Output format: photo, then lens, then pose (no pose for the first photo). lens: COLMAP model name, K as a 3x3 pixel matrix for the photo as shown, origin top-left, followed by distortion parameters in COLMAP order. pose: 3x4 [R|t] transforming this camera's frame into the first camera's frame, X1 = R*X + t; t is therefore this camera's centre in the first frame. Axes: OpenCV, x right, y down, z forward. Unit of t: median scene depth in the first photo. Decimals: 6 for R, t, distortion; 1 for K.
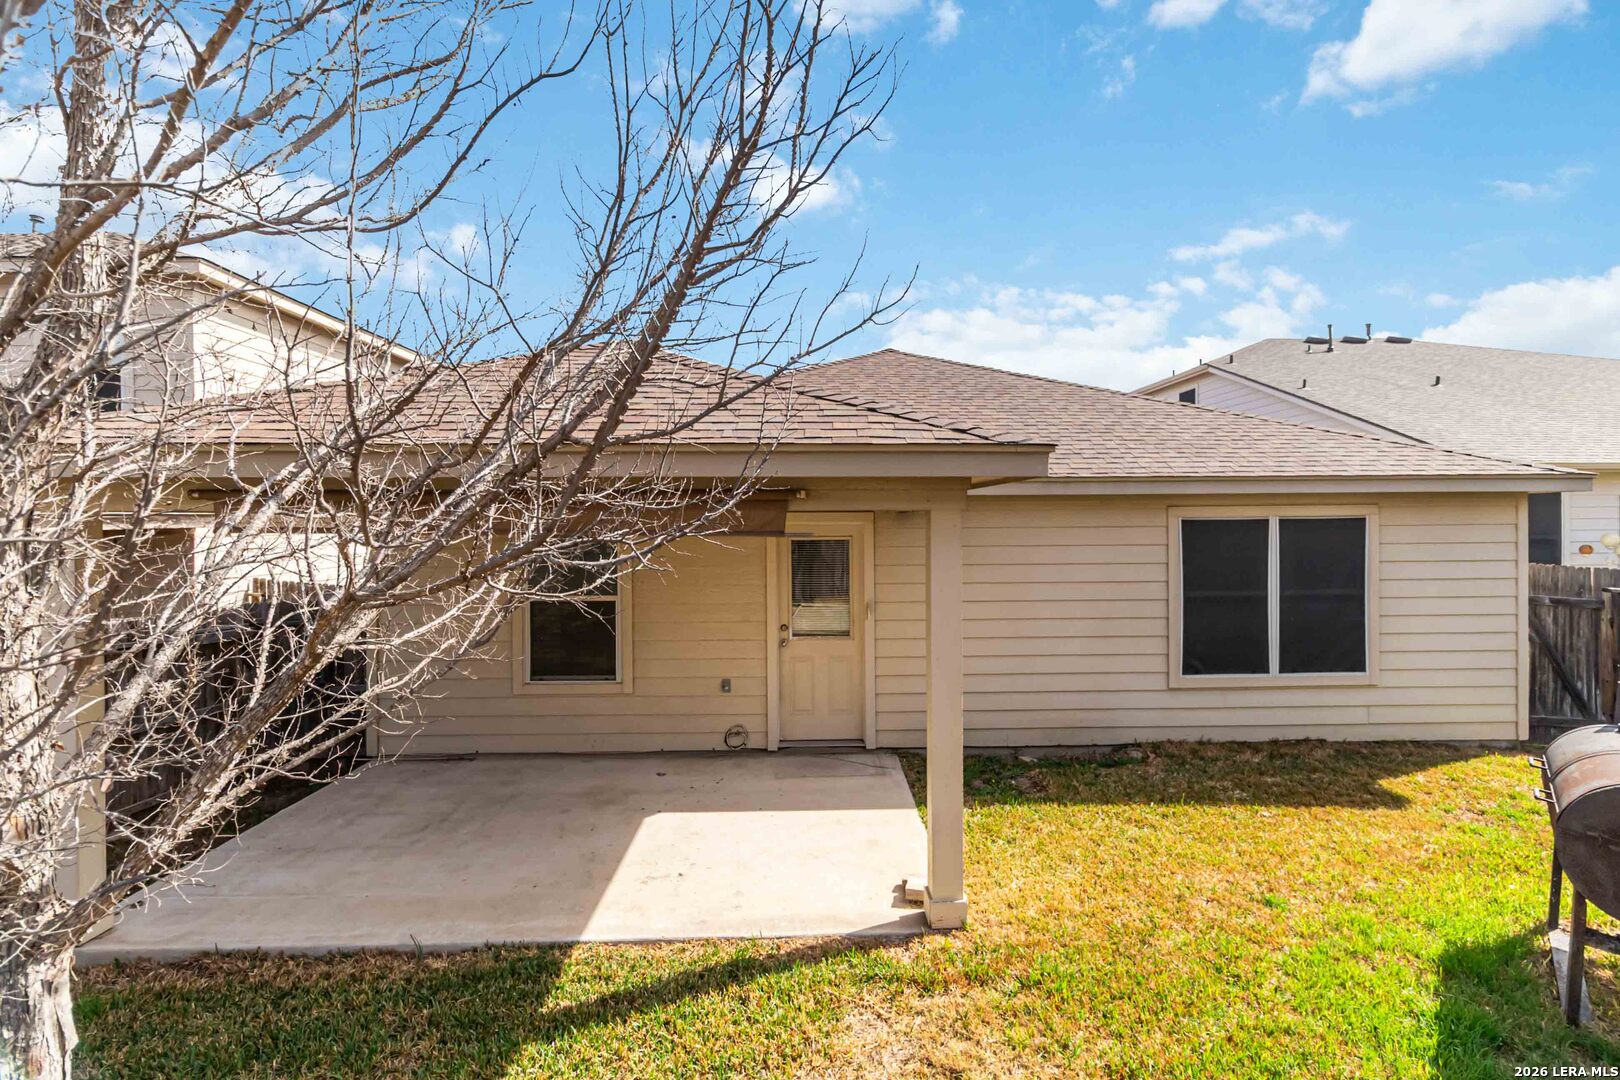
lens RADIAL K [[738.7, 0, 810.0], [0, 738.7, 539.5], [0, 0, 1]] dist [-0.000356, 0.000000]
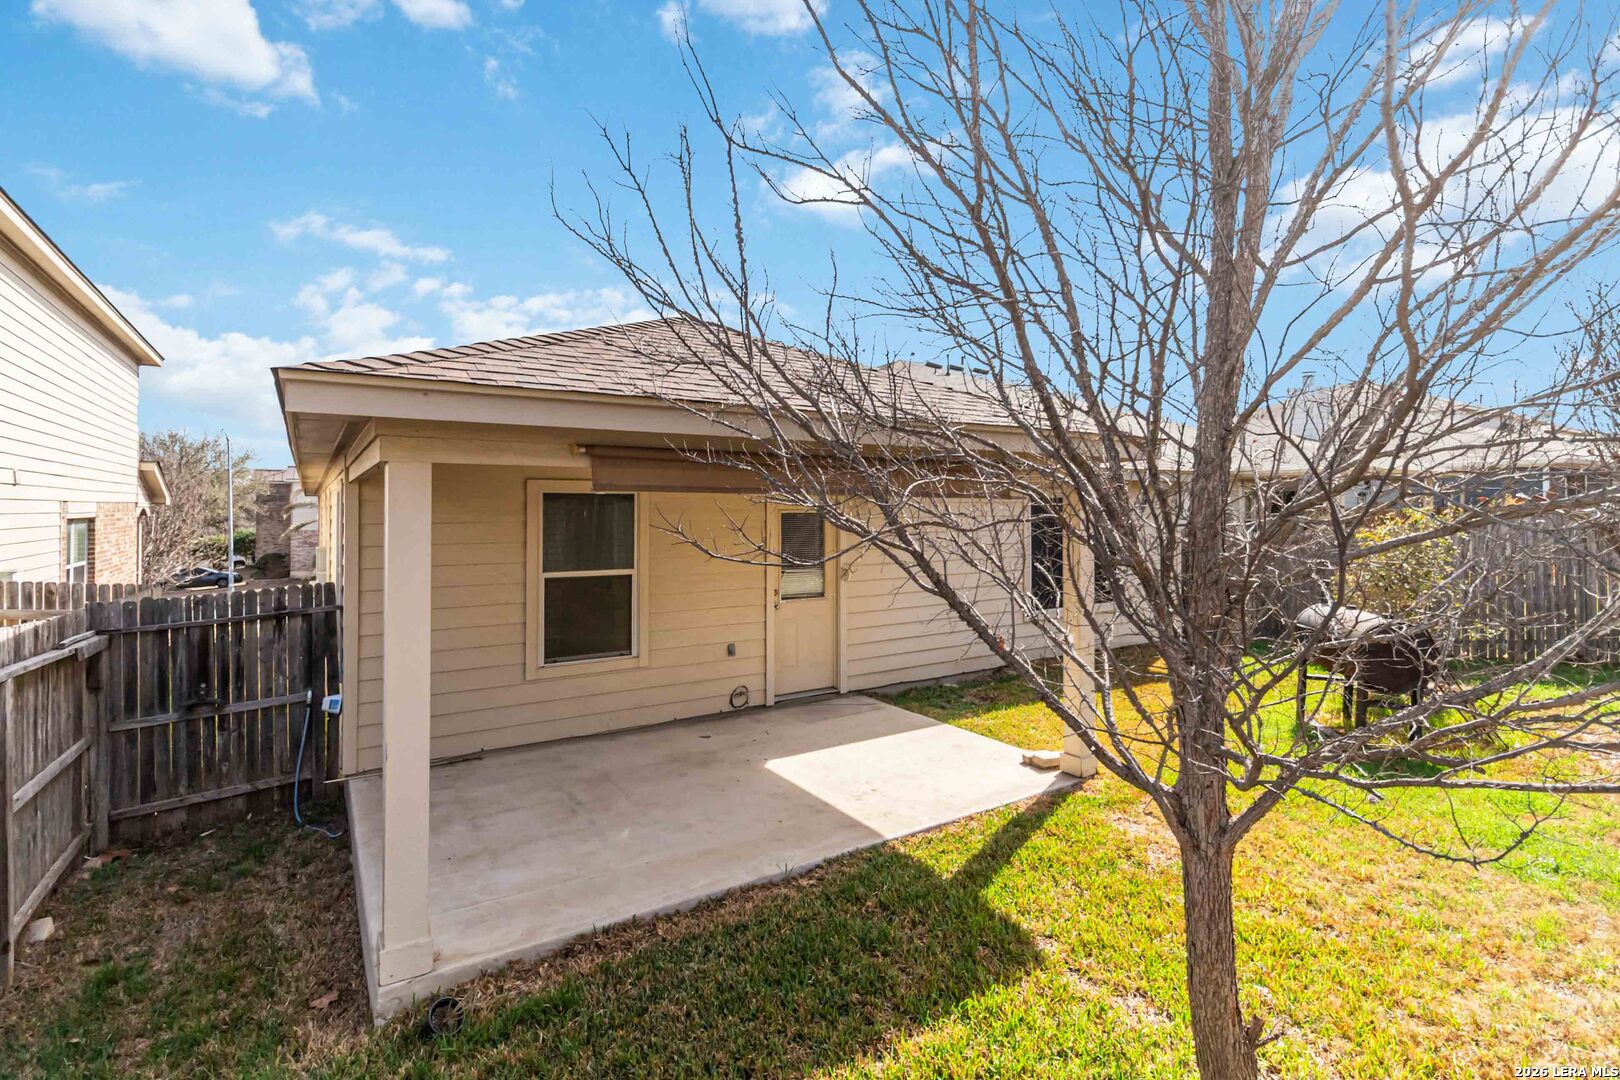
lens RADIAL K [[776.1, 0, 811.6], [0, 776.1, 524.8], [0, 0, 1]] dist [-0.001548, 0.003561]
pose [[0.850135, -0.007259, 0.526515, -0.602182], [0.005015, 0.999971, 0.005689, 0.013434], [-0.526541, -0.002196, 0.850147, -0.002957]]
